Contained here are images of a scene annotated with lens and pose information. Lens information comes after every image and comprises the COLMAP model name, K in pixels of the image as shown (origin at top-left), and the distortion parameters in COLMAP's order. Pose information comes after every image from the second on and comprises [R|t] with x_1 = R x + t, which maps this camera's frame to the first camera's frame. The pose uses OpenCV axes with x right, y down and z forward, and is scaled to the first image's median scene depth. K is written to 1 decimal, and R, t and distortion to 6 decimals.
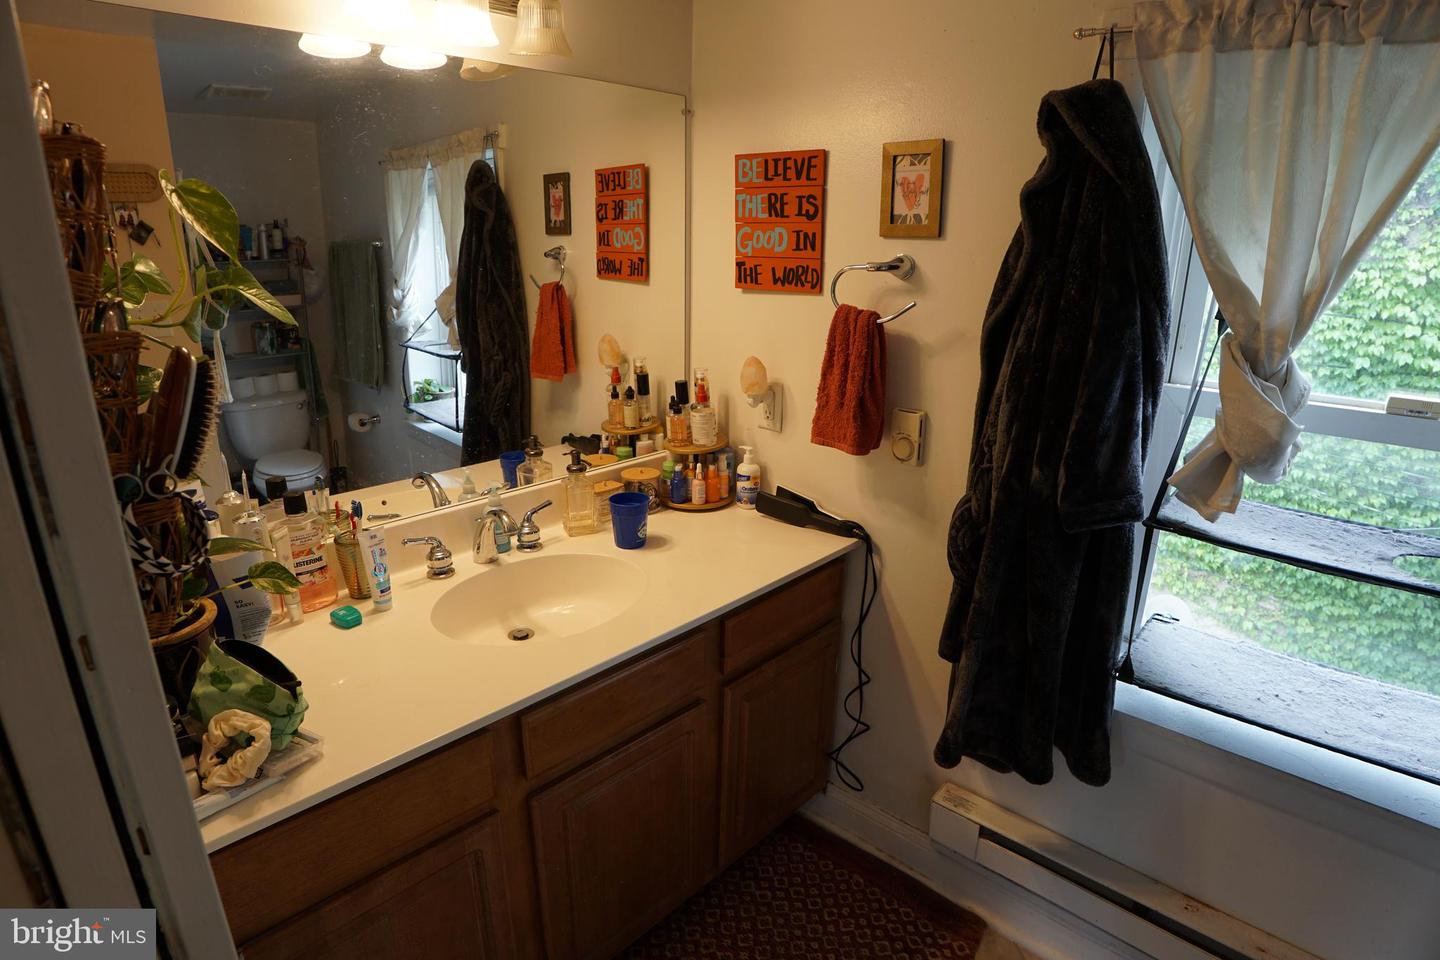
lens RADIAL K [[750.8, 0, 722.4], [0, 750.8, 475.9], [0, 0, 1]] dist [-0.096407, 0.027299]
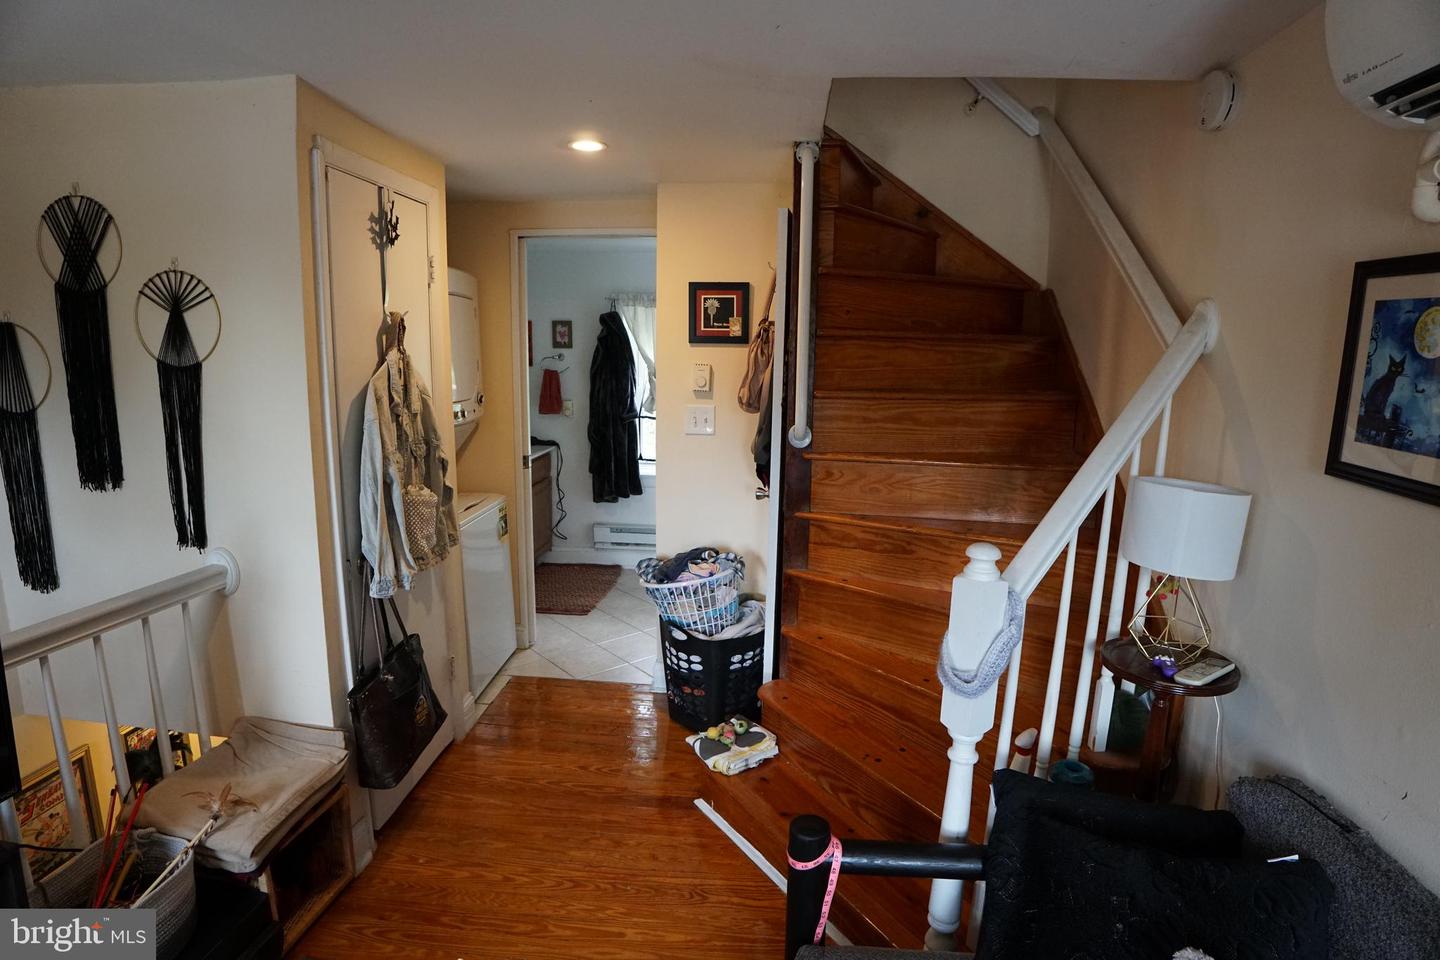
lens RADIAL K [[750.8, 0, 716.3], [0, 750.8, 485.0], [0, 0, 1]] dist [-0.096407, 0.027299]
pose [[0.790024, -0.116840, 0.601839, -1.308004], [0.172123, 0.984460, -0.034821, 0.528726], [-0.588418, 0.131099, 0.797858, -2.034956]]
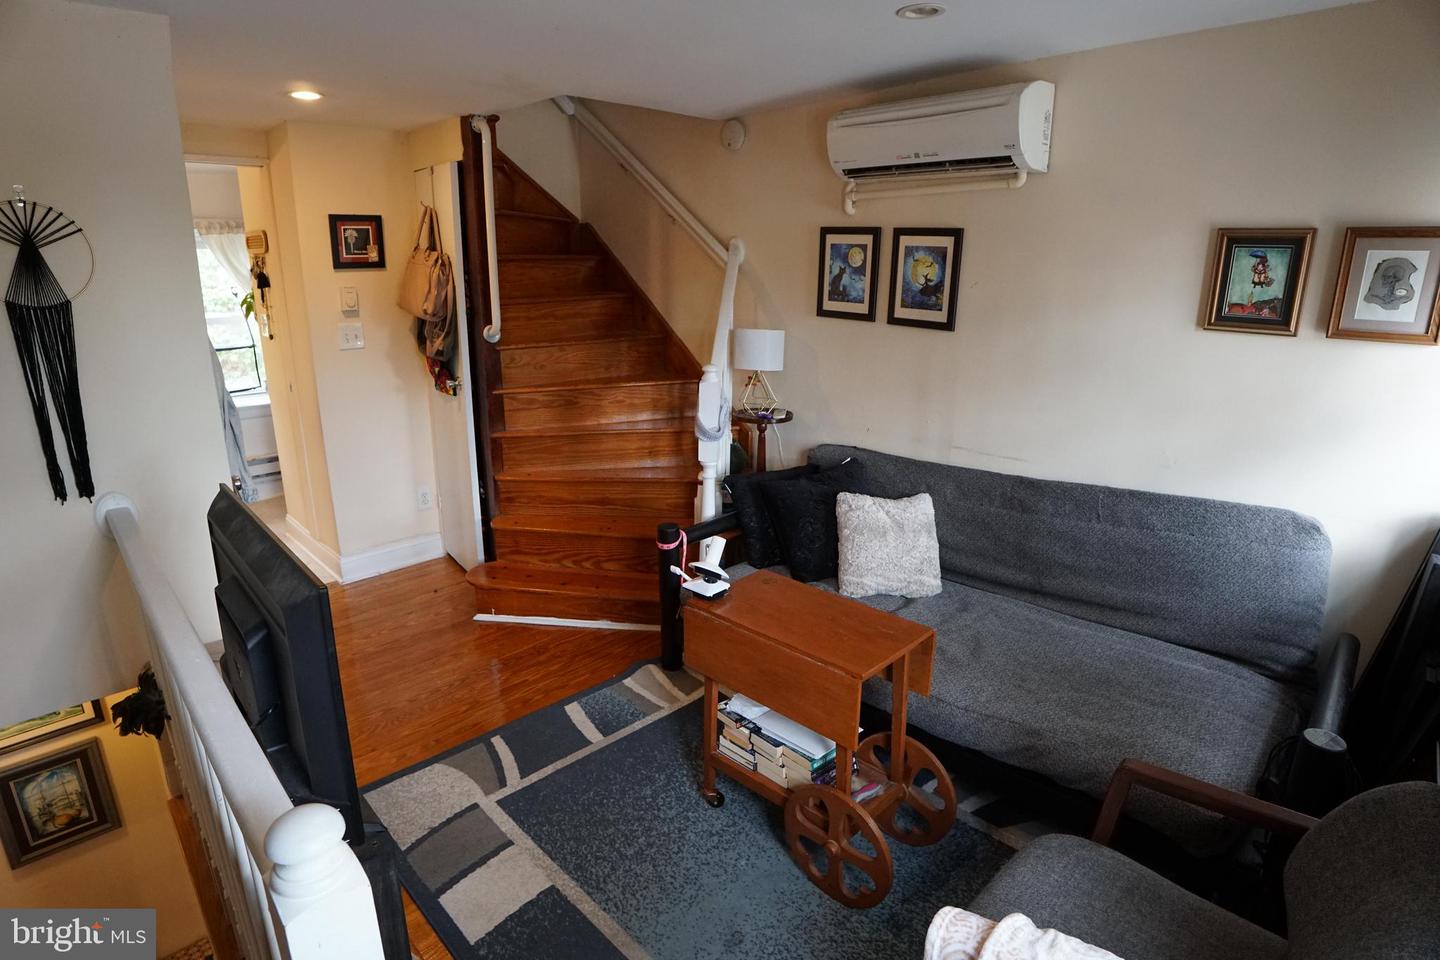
lens RADIAL K [[750.8, 0, 713.6], [0, 750.8, 484.7], [0, 0, 1]] dist [-0.096407, 0.027299]
pose [[0.031110, -0.300932, 0.953138, -2.439310], [0.279357, 0.918214, 0.280788, 0.369044], [-0.959683, 0.257531, 0.112633, -1.612582]]
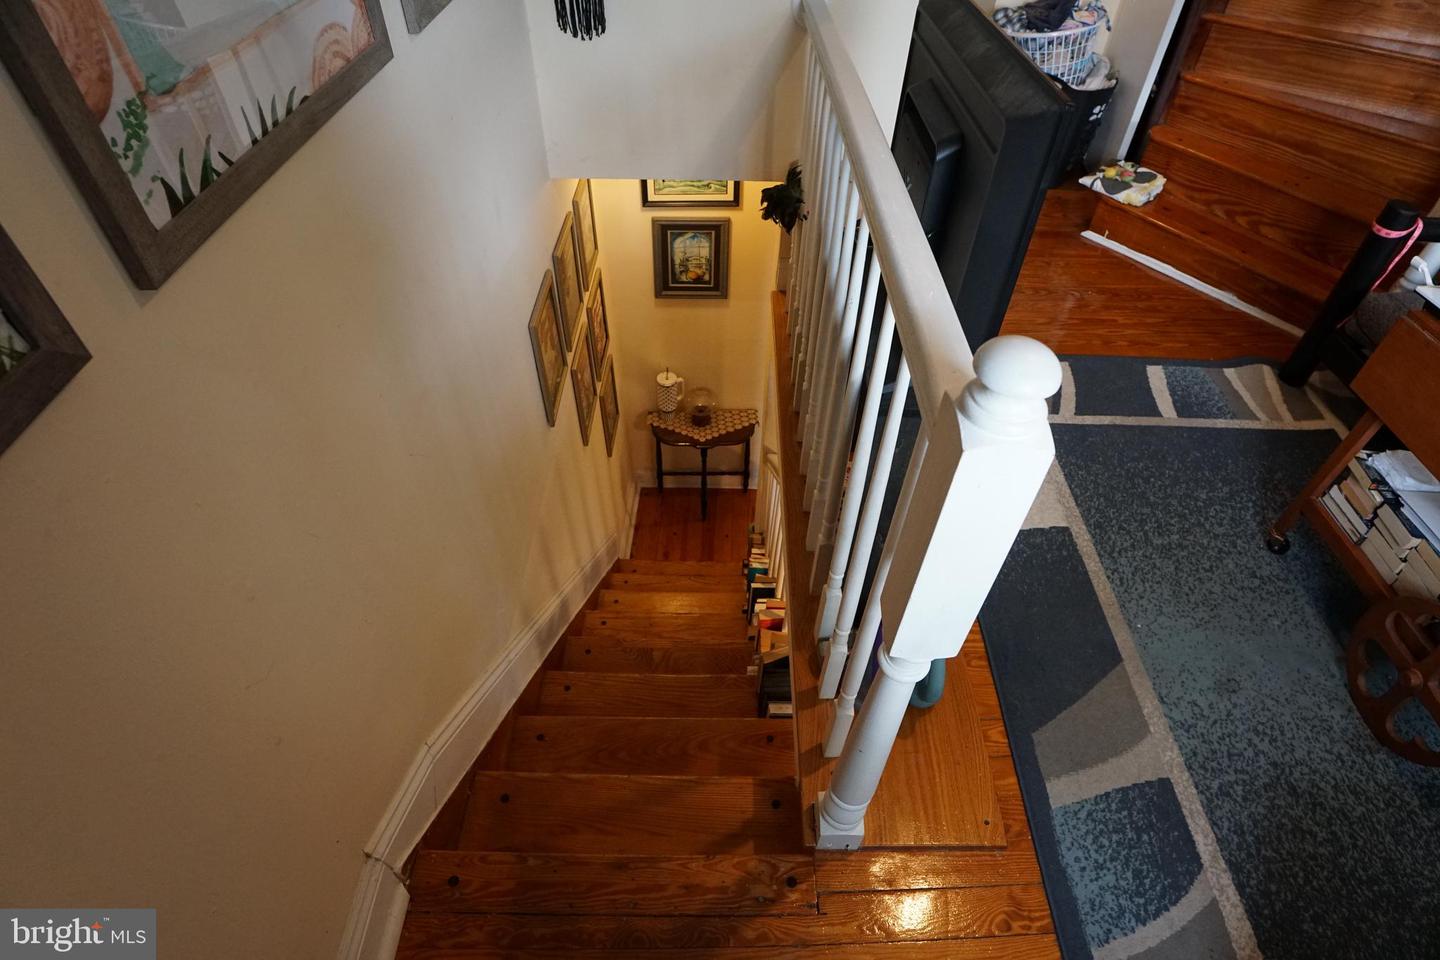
lens RADIAL K [[750.8, 0, 715.3], [0, 750.8, 476.9], [0, 0, 1]] dist [-0.096407, 0.027299]
pose [[0.728073, -0.499858, 0.469097, -2.418877], [0.198357, 0.808661, 0.553824, 0.415865], [-0.656174, -0.310176, 0.687915, -1.462099]]
